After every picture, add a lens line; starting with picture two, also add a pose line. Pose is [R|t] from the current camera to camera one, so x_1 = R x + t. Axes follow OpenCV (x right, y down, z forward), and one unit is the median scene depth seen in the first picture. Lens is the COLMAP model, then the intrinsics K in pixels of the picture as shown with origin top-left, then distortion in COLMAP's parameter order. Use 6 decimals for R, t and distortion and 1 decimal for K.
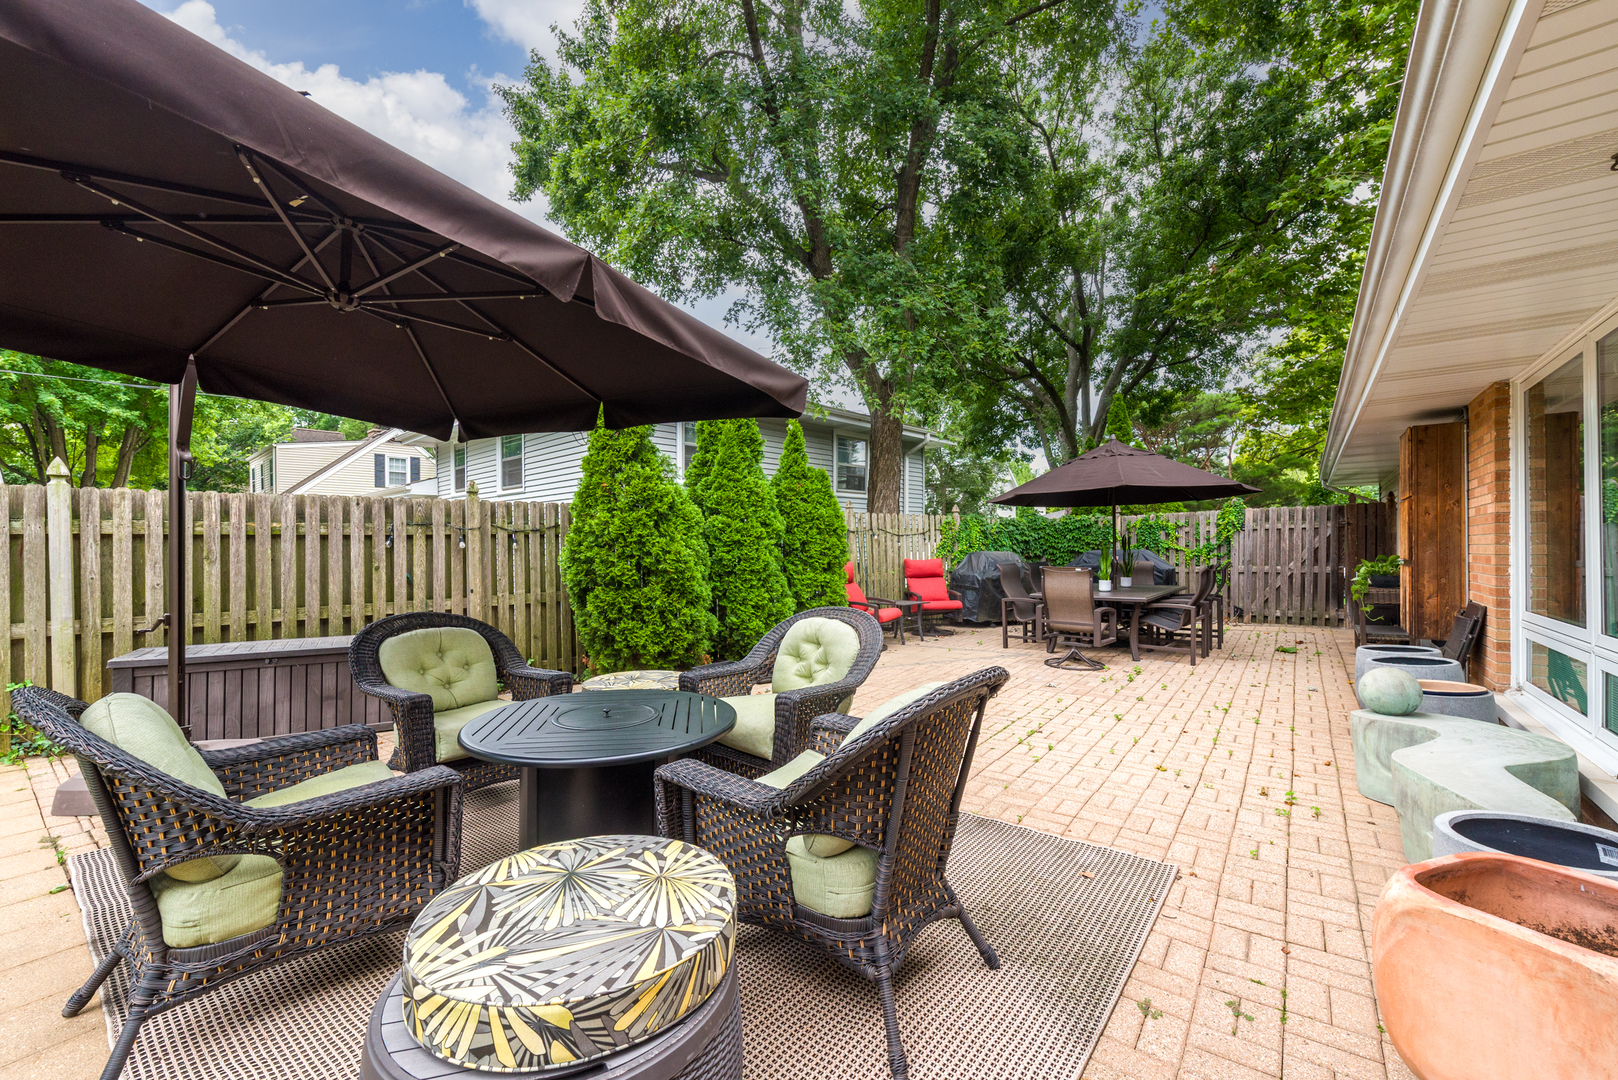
lens RADIAL K [[653.0, 0, 809.0], [0, 653.0, 540.0], [0, 0, 1]] dist [-0.000056, 0.000042]
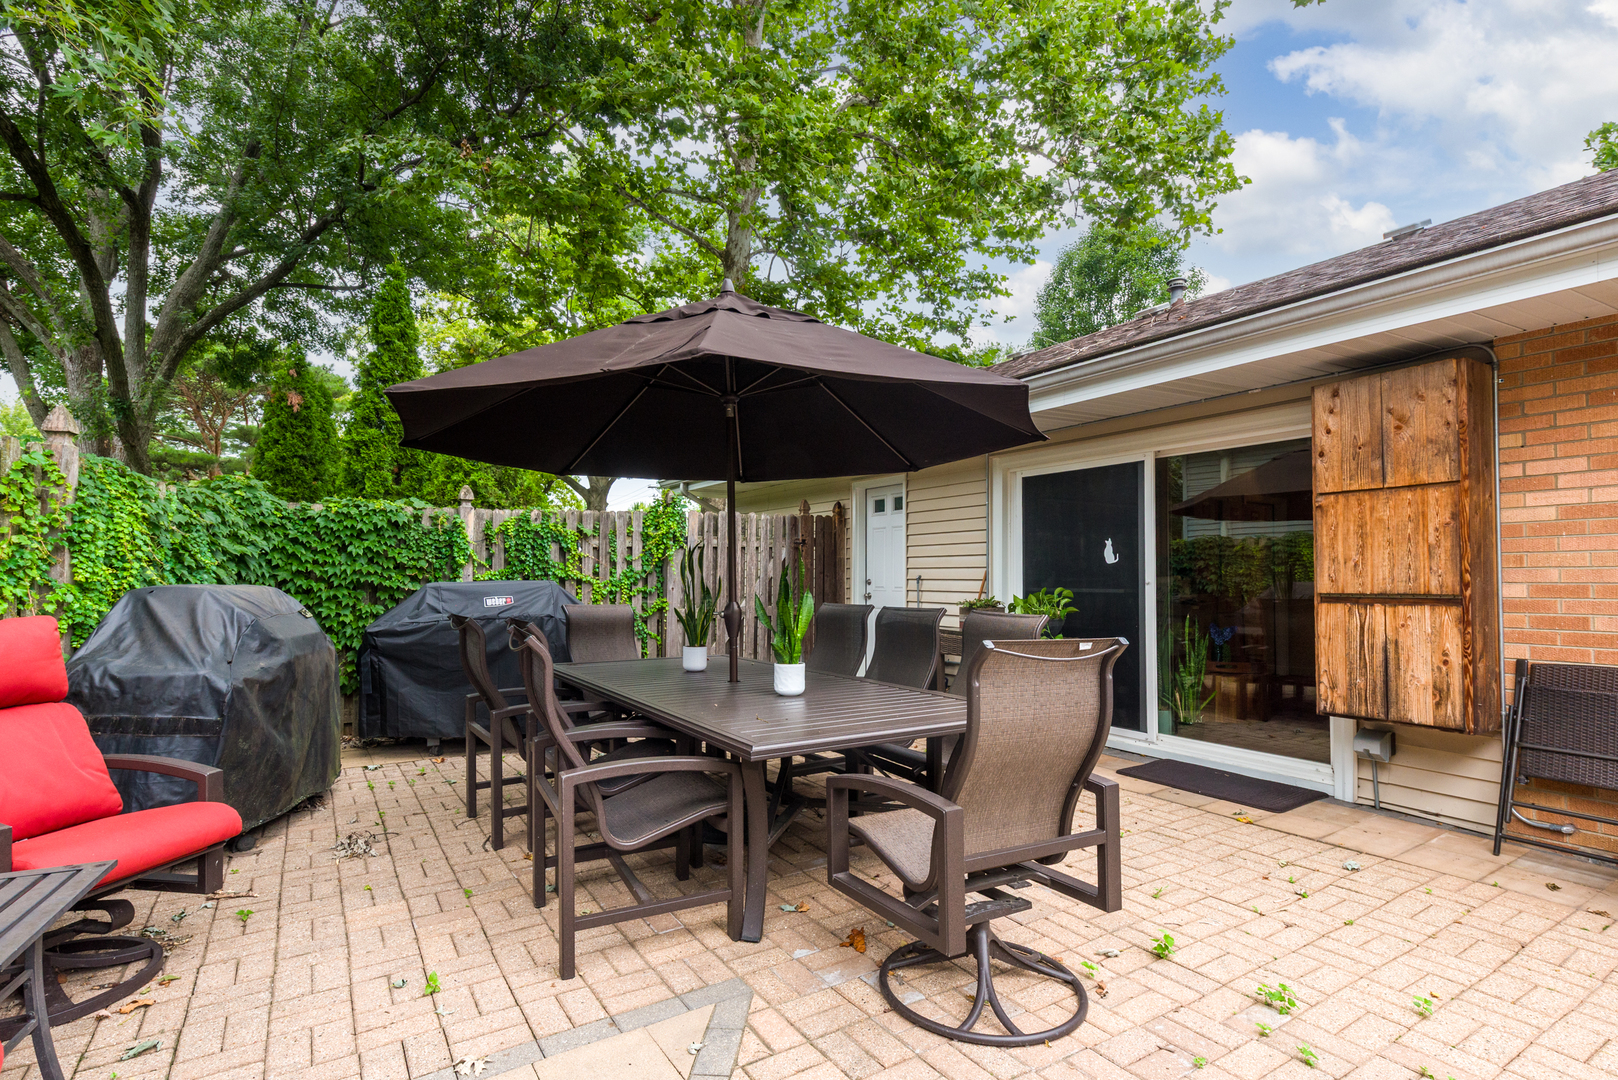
lens RADIAL K [[781.3, 0, 809.0], [0, 781.3, 540.0], [0, 0, 1]] dist [-0.001237, -0.000087]
pose [[0.333812, 0.050243, 0.941300, 0.036641], [-0.010323, 0.998713, -0.049647, 0.011523], [-0.942583, 0.006856, 0.333901, 0.633034]]
